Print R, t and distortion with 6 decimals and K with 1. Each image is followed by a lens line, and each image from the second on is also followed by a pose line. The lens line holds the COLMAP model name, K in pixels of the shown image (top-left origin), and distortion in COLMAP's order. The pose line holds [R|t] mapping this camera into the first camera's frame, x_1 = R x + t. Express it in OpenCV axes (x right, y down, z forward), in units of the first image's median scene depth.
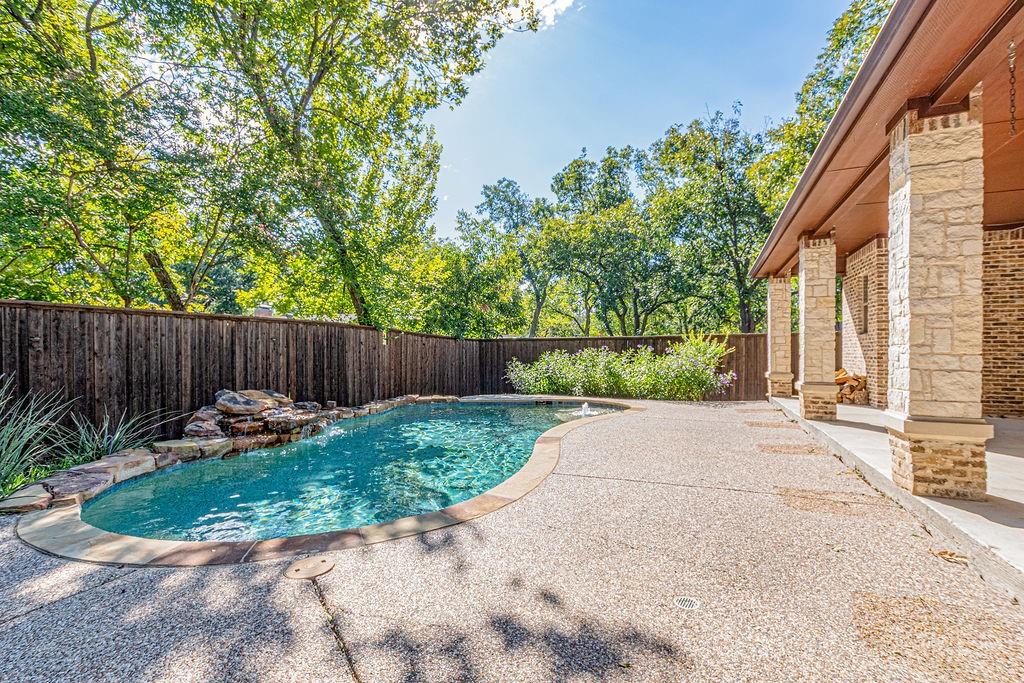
lens RADIAL K [[484.1, 0, 513.9], [0, 484.1, 346.4], [0, 0, 1]] dist [0.002009, -0.001273]
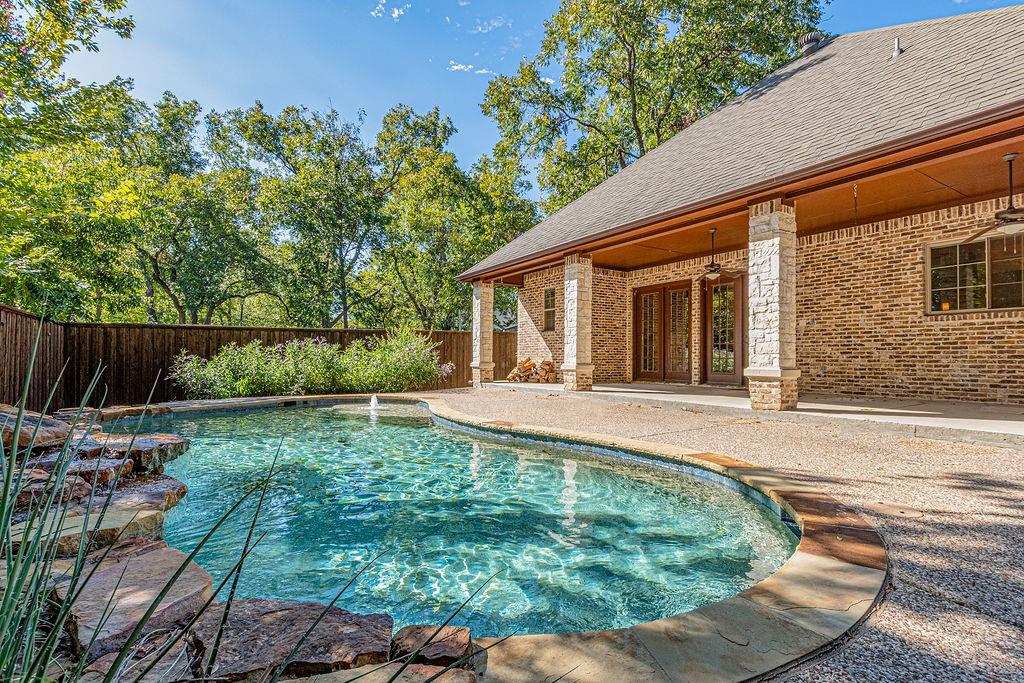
lens RADIAL K [[484.1, 0, 515.1], [0, 484.1, 348.4], [0, 0, 1]] dist [0.002009, -0.001273]
pose [[0.562714, 0.014571, 0.826523, -0.323274], [-0.010232, 0.999891, -0.010661, 0.025082], [-0.826588, -0.002458, 0.562802, 0.202605]]
